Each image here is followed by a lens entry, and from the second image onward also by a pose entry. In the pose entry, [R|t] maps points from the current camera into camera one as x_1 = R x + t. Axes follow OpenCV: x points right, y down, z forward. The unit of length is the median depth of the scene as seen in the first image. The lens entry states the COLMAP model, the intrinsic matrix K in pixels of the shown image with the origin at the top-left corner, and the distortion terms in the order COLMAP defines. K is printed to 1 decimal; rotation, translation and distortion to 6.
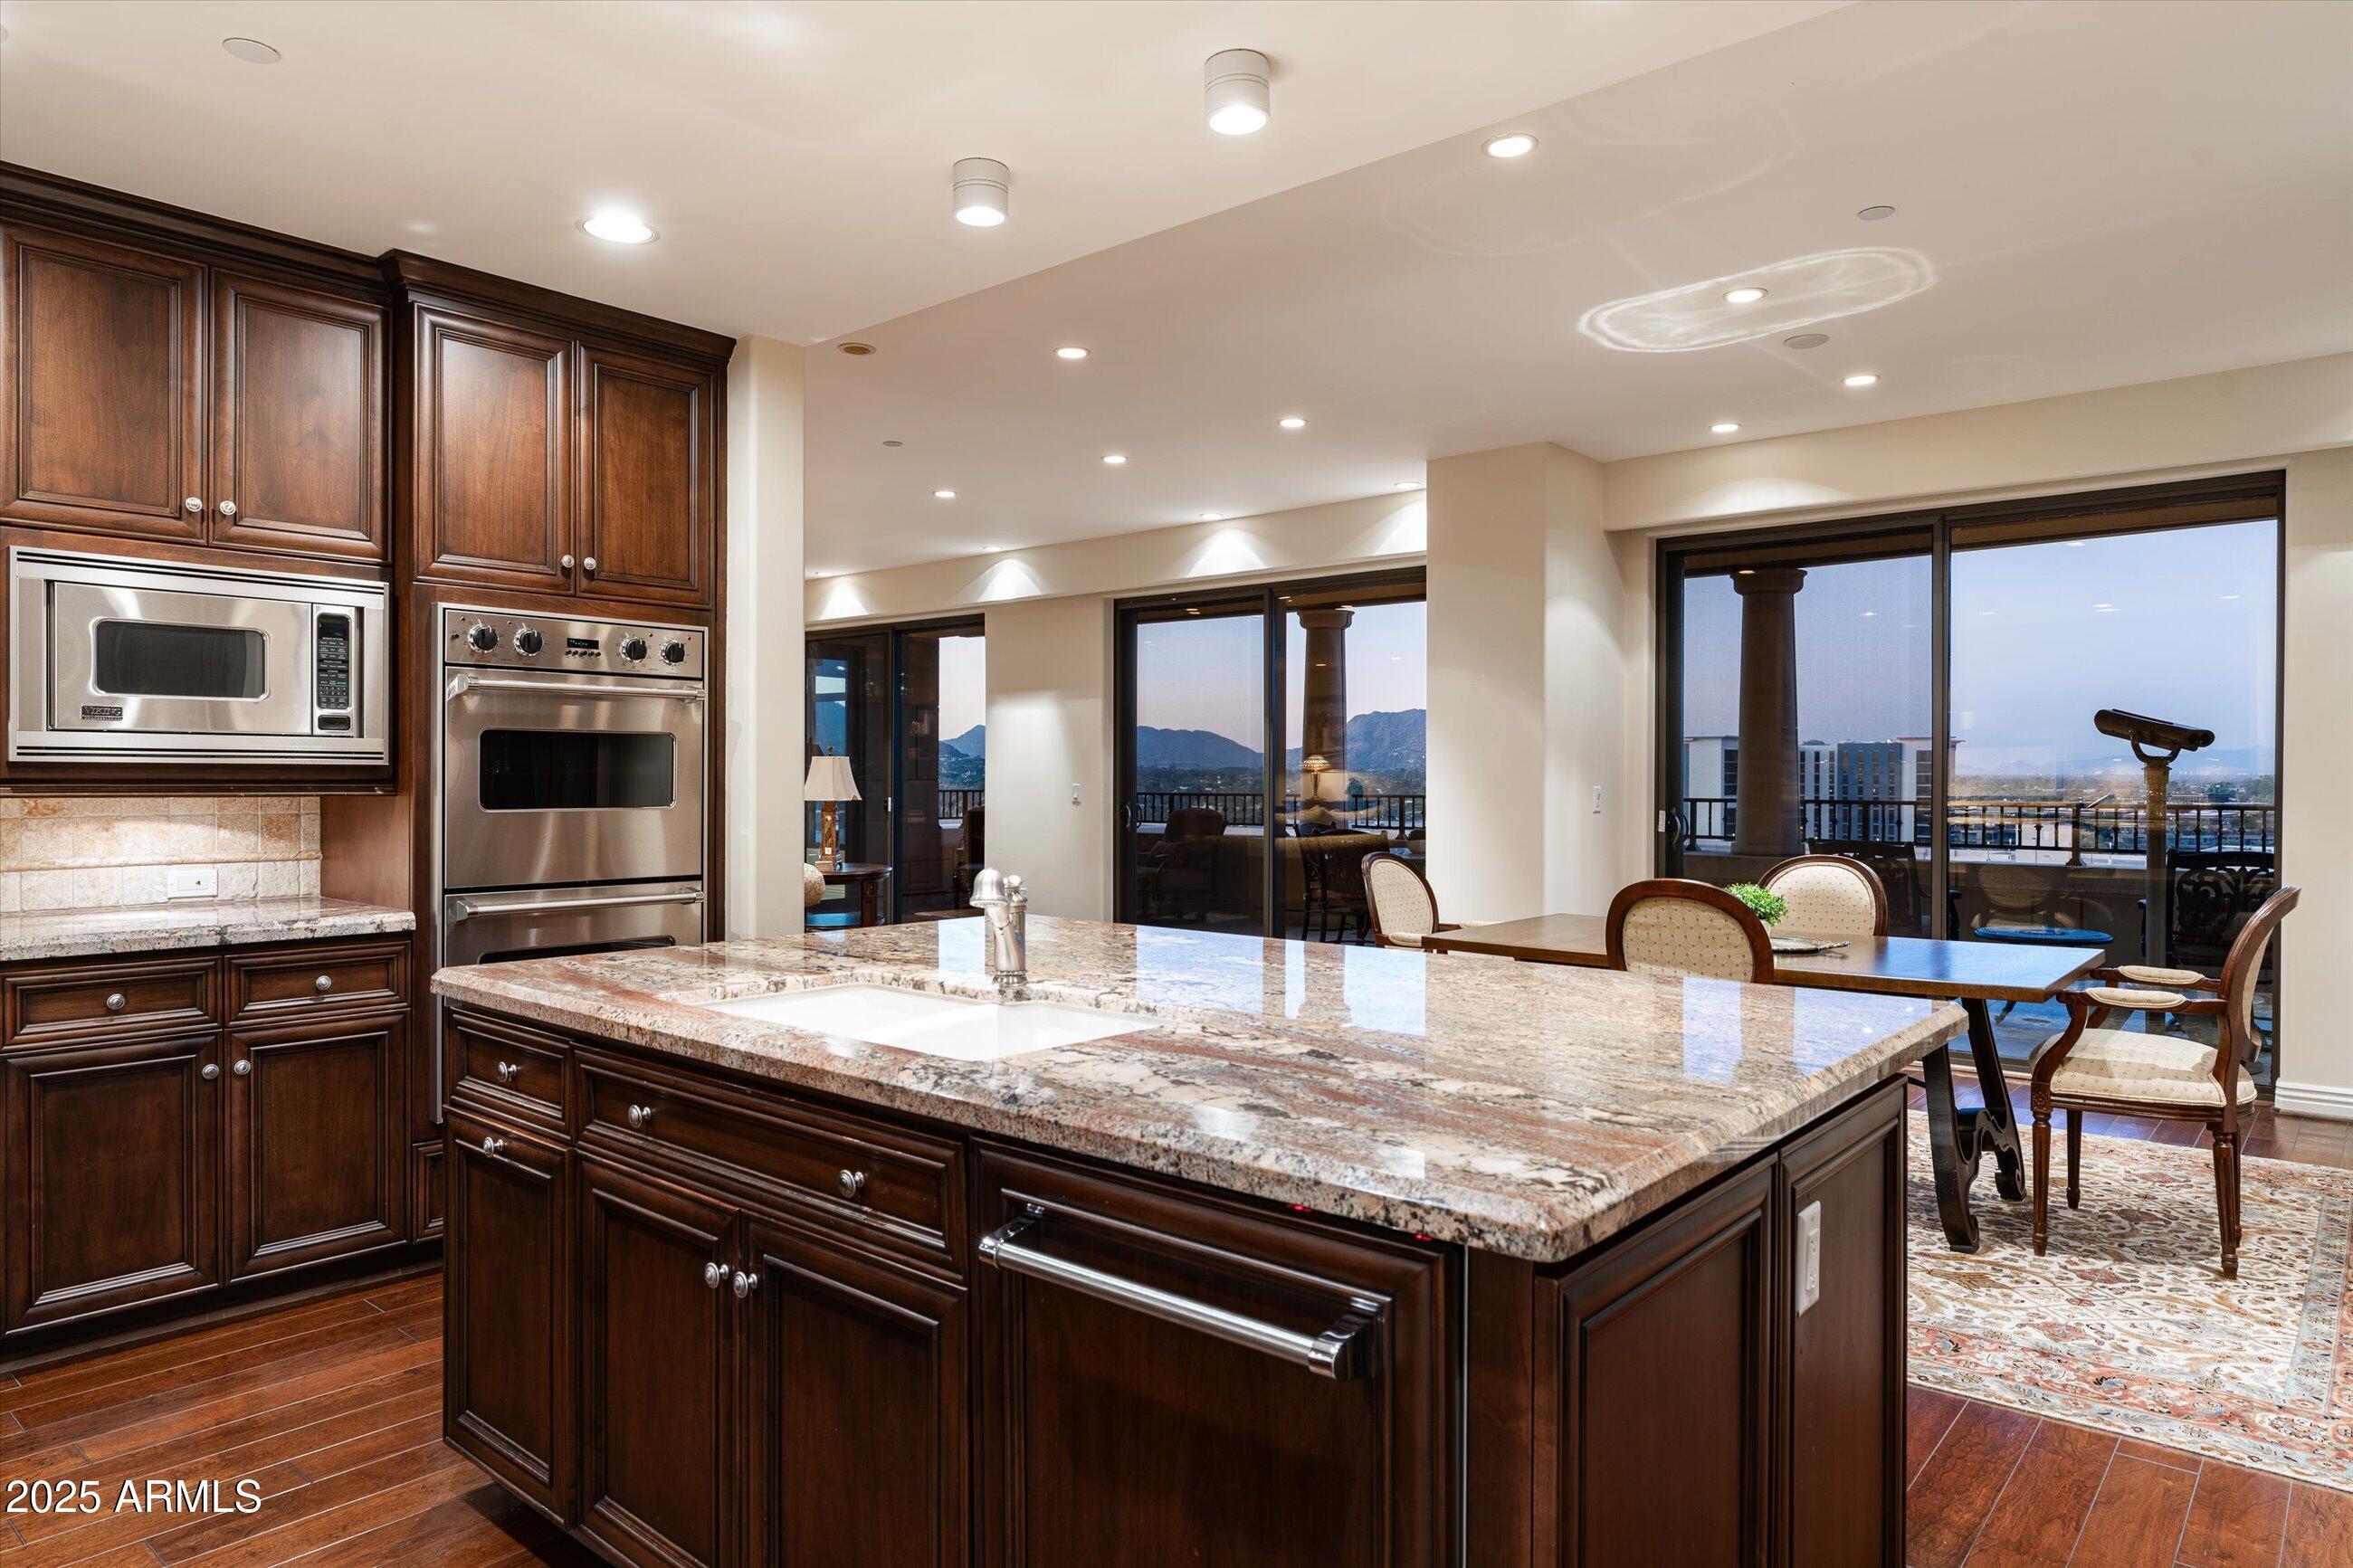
lens RADIAL K [[1429.6, 0, 1166.9], [0, 1429.6, 782.2], [0, 0, 1]] dist [-0.003673, -0.001040]
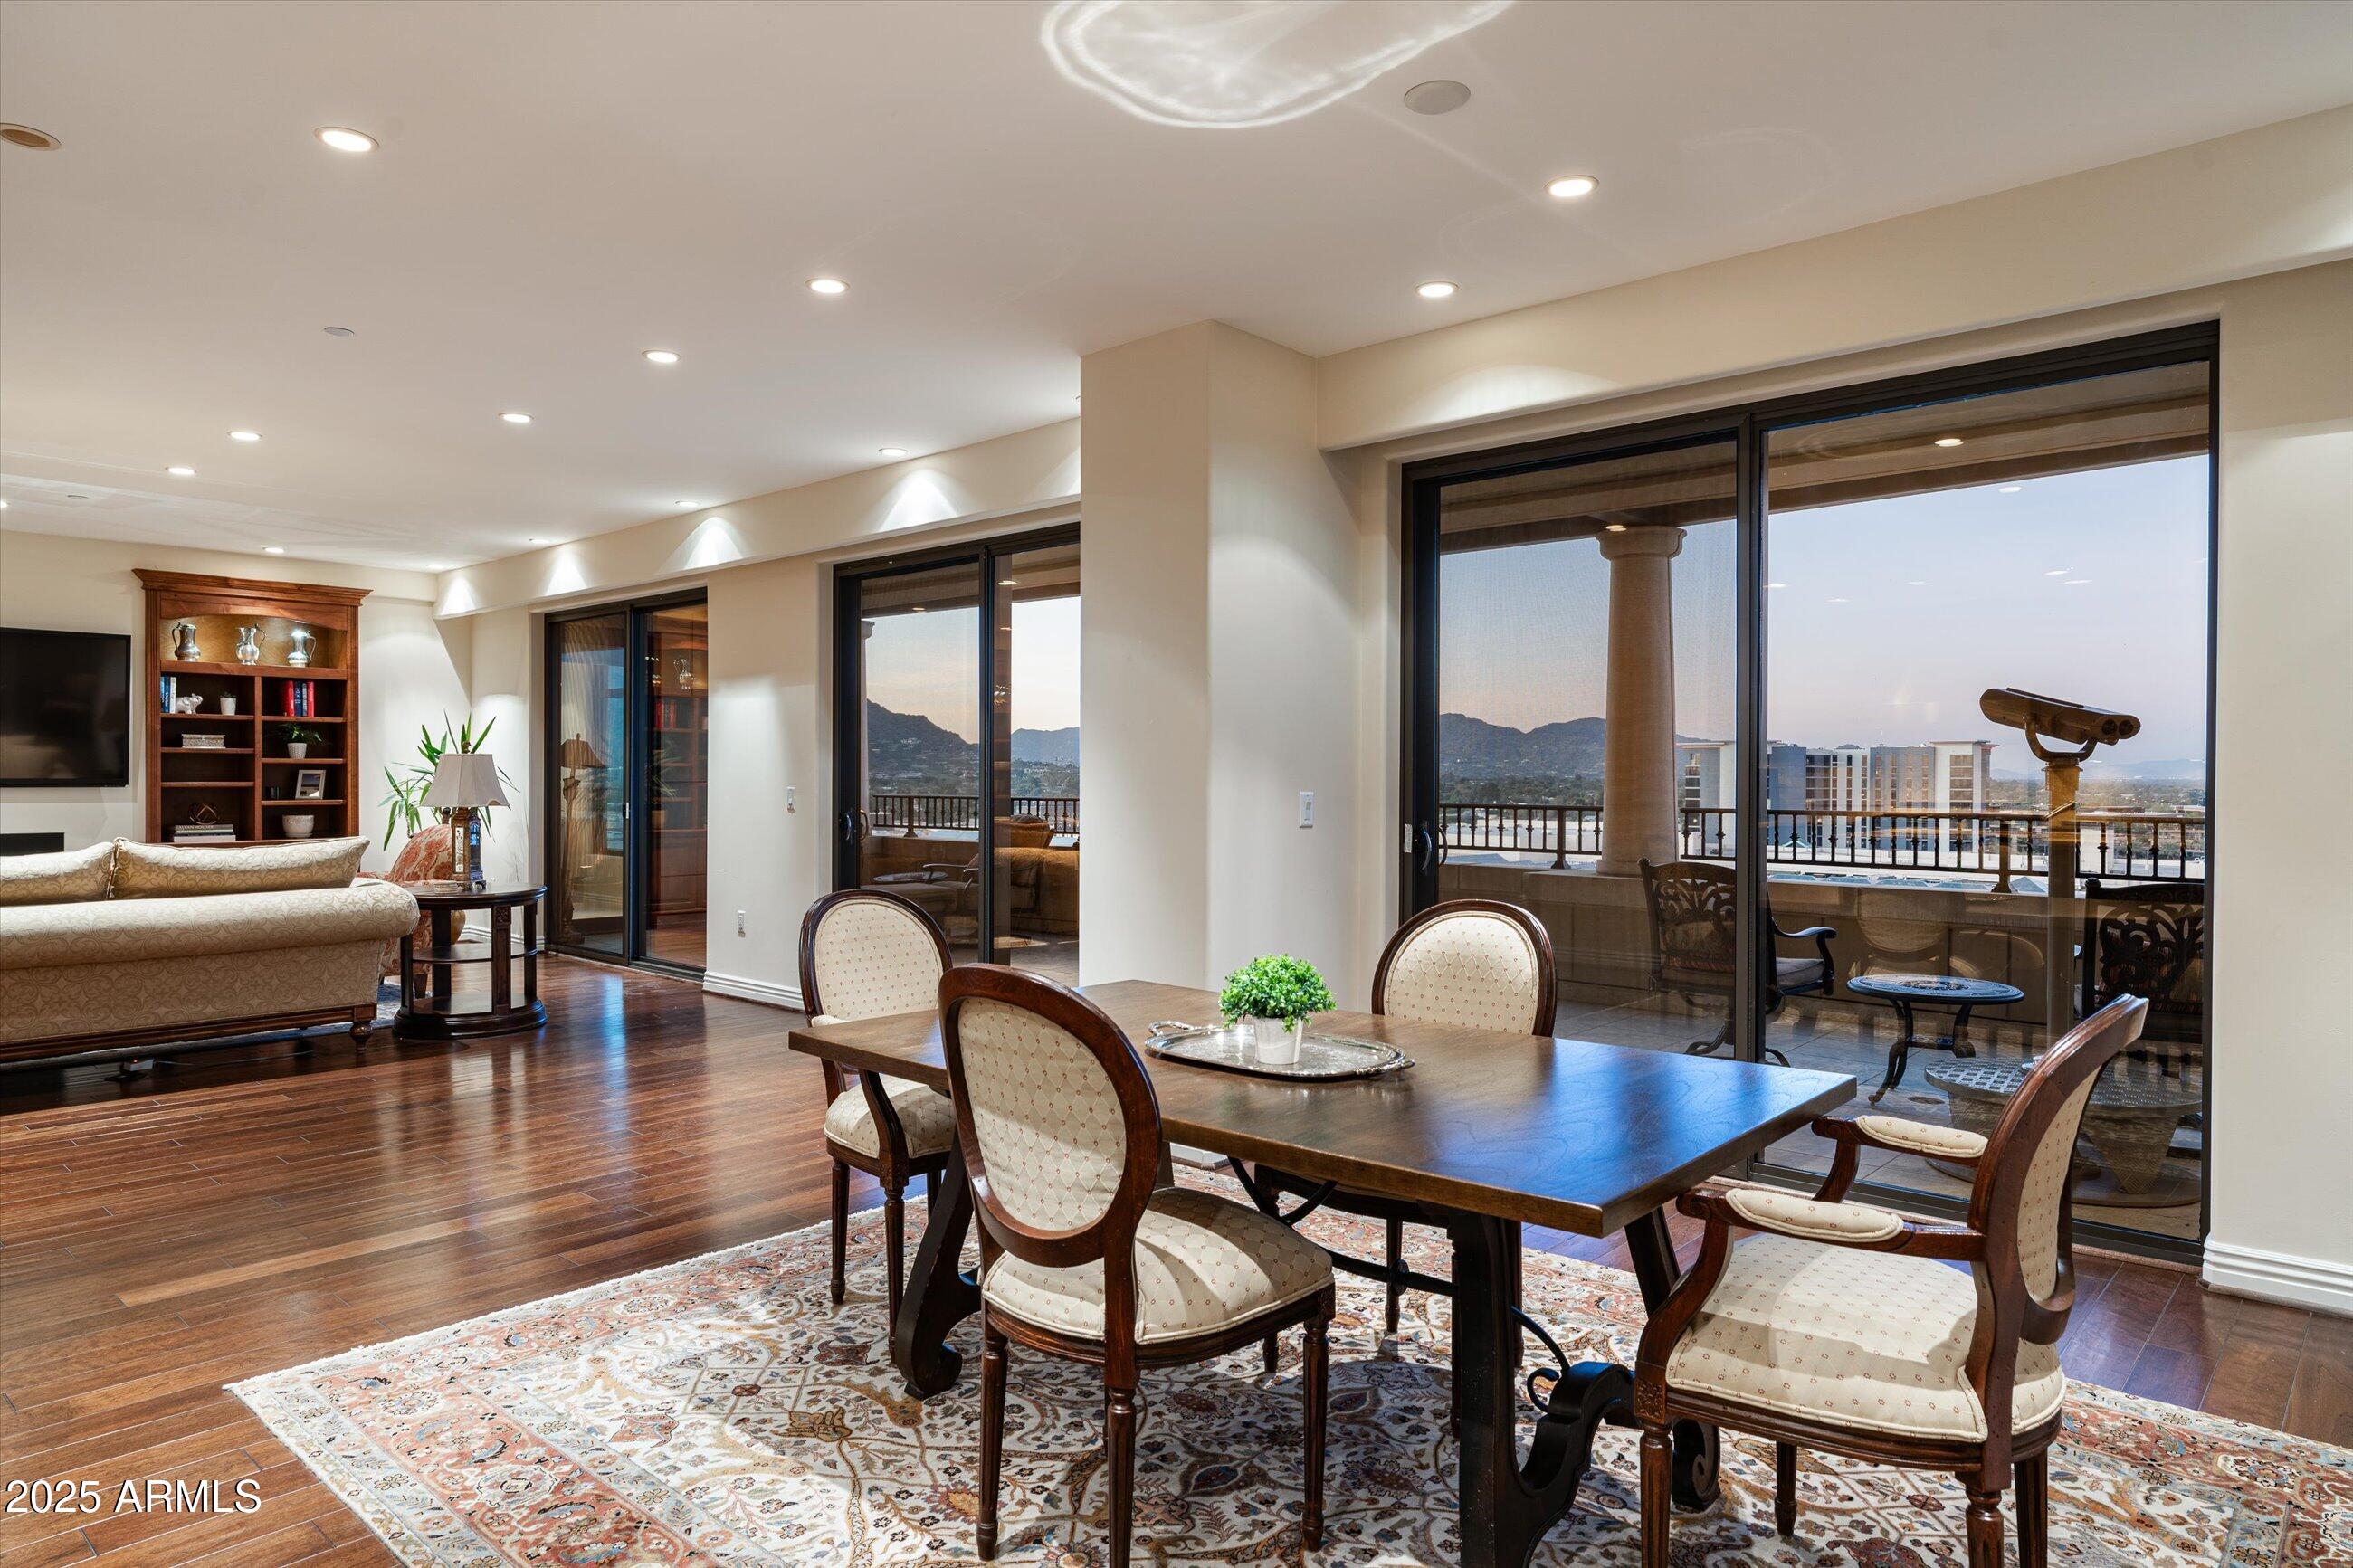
lens RADIAL K [[1406.4, 0, 1165.7], [0, 1406.4, 784.3], [0, 0, 1]] dist [-0.005523, 0.001397]
pose [[0.999630, 0.002076, -0.027129, 0.452443], [-0.002082, 0.999998, -0.000180, -0.001633], [0.027129, 0.000237, 0.999632, 0.484879]]
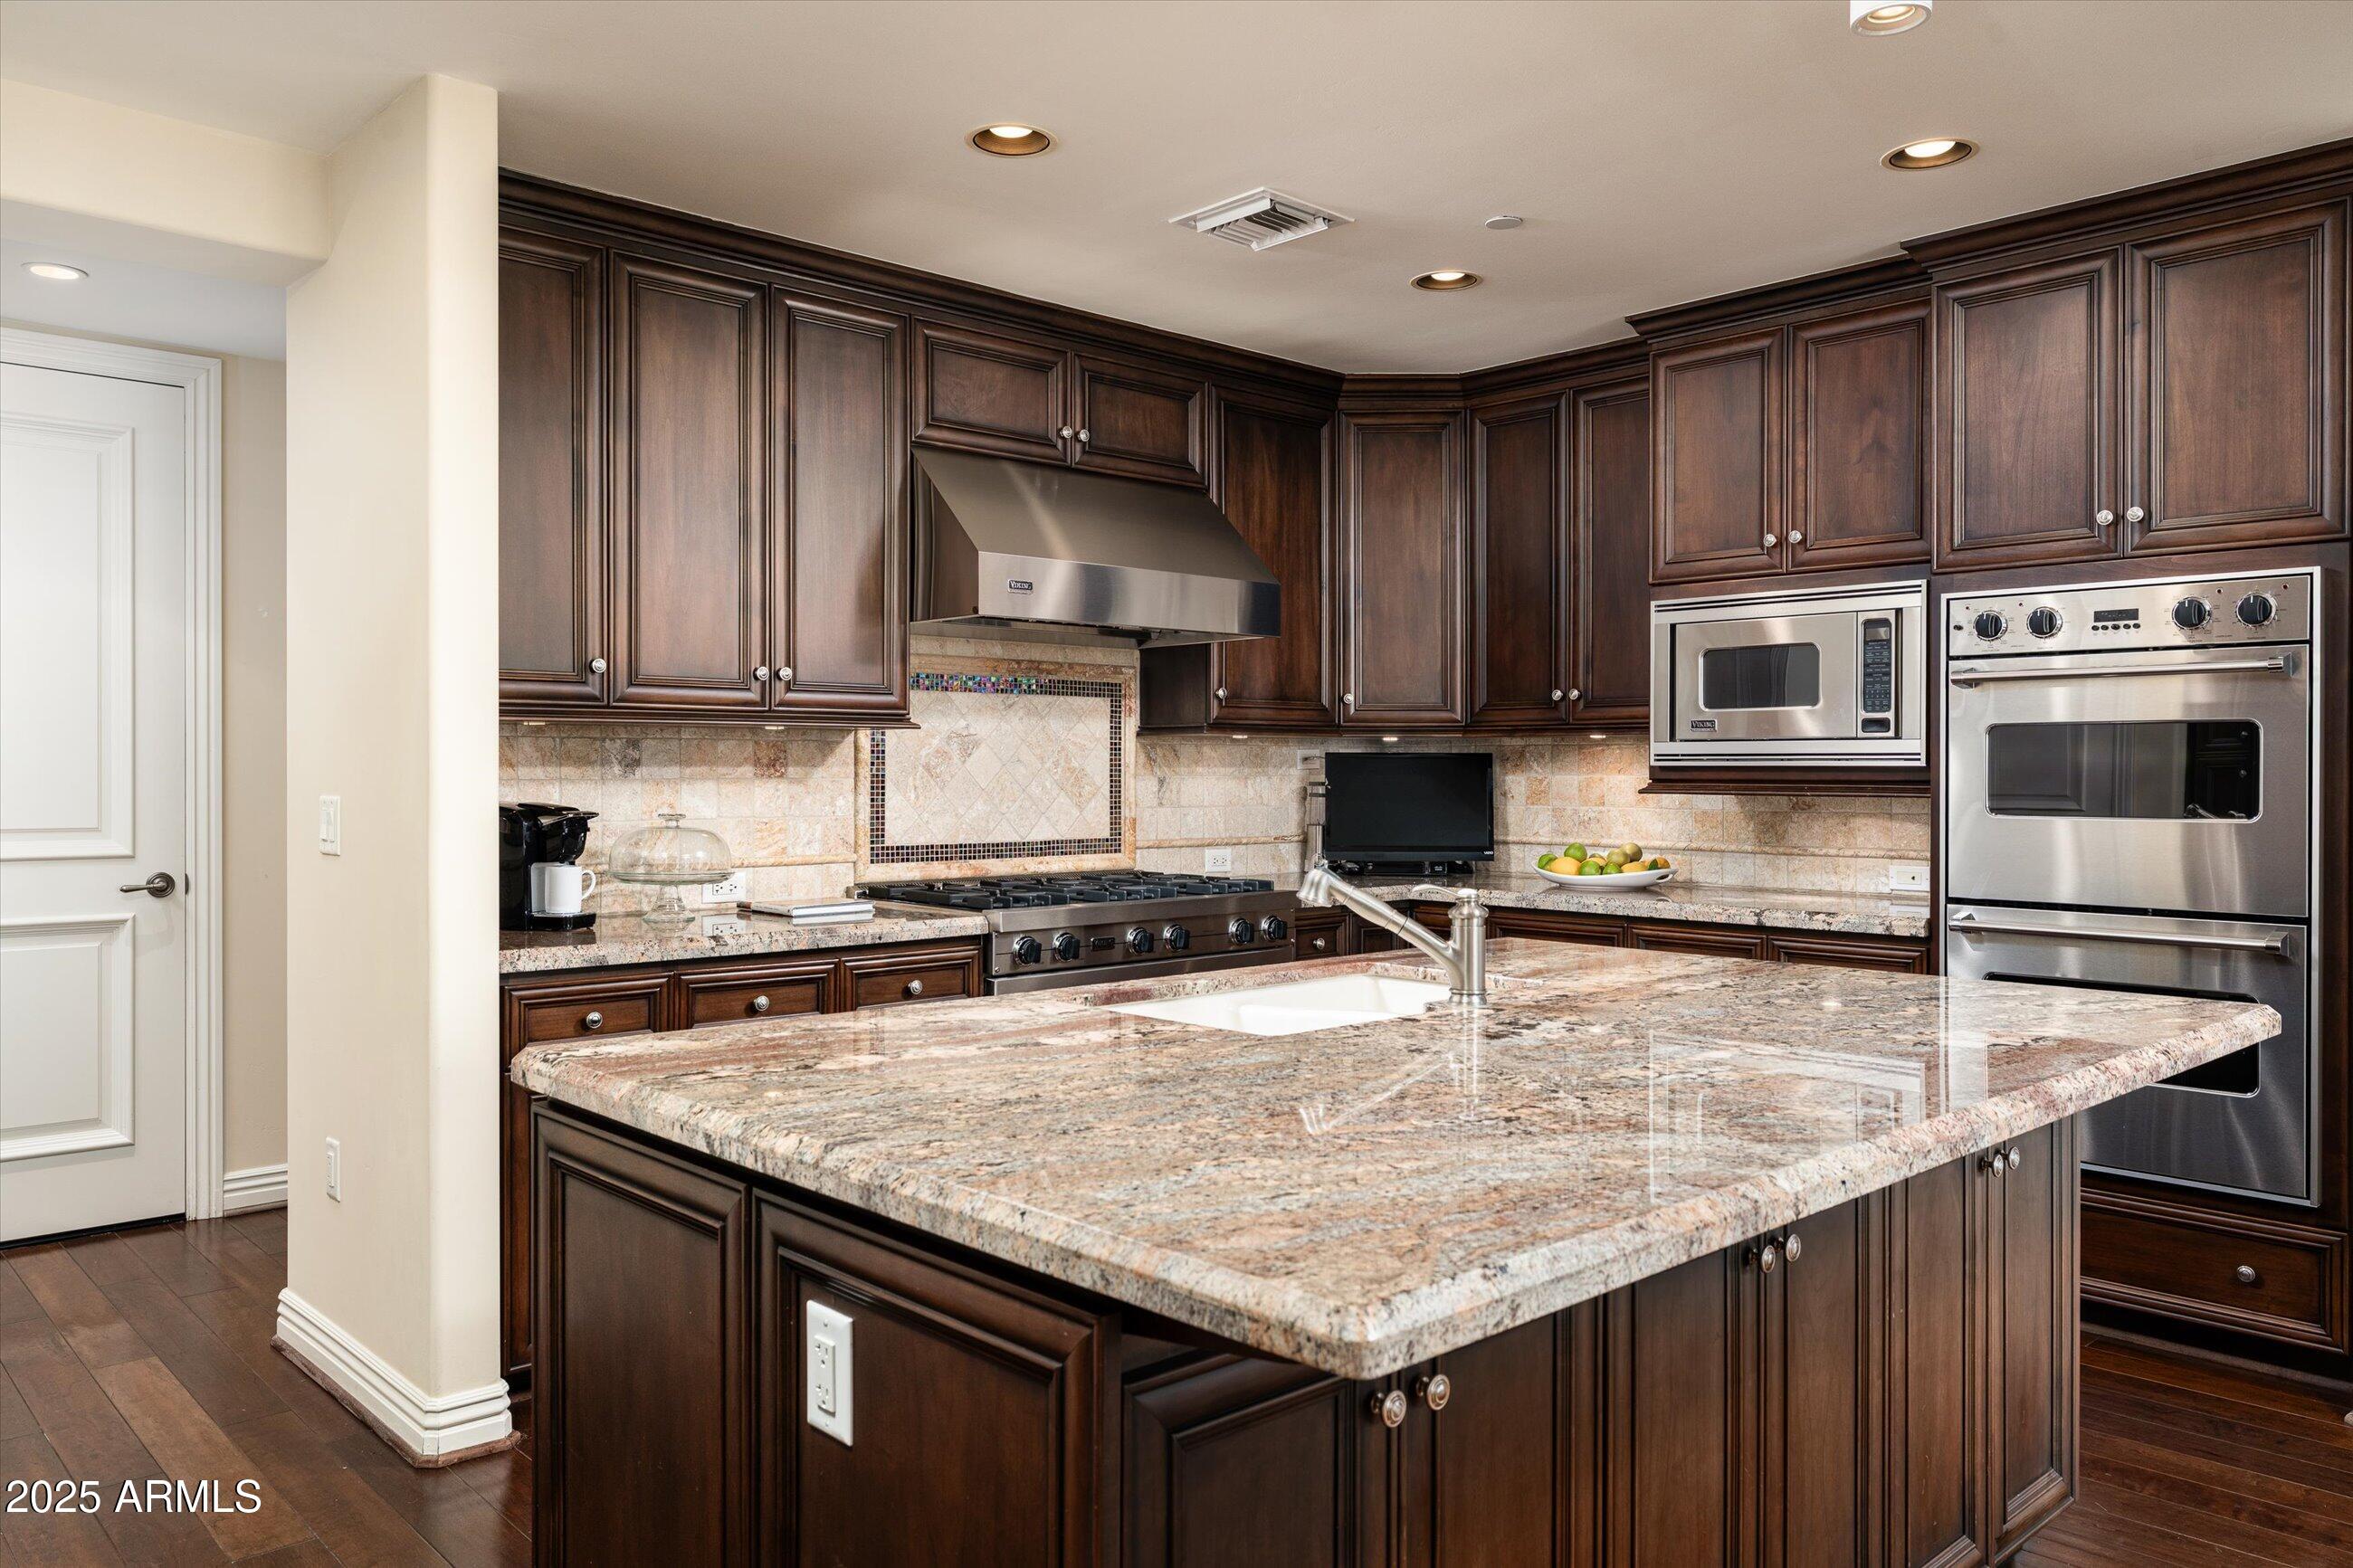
lens RADIAL K [[1662.8, 0, 1161.9], [0, 1662.8, 779.6], [0, 0, 1]] dist [-0.000880, 0.003230]
pose [[-0.109824, 0.002430, -0.993948, 0.623294], [-0.006781, 0.999972, 0.003194, -0.002874], [0.993928, 0.007091, -0.109804, 0.591076]]
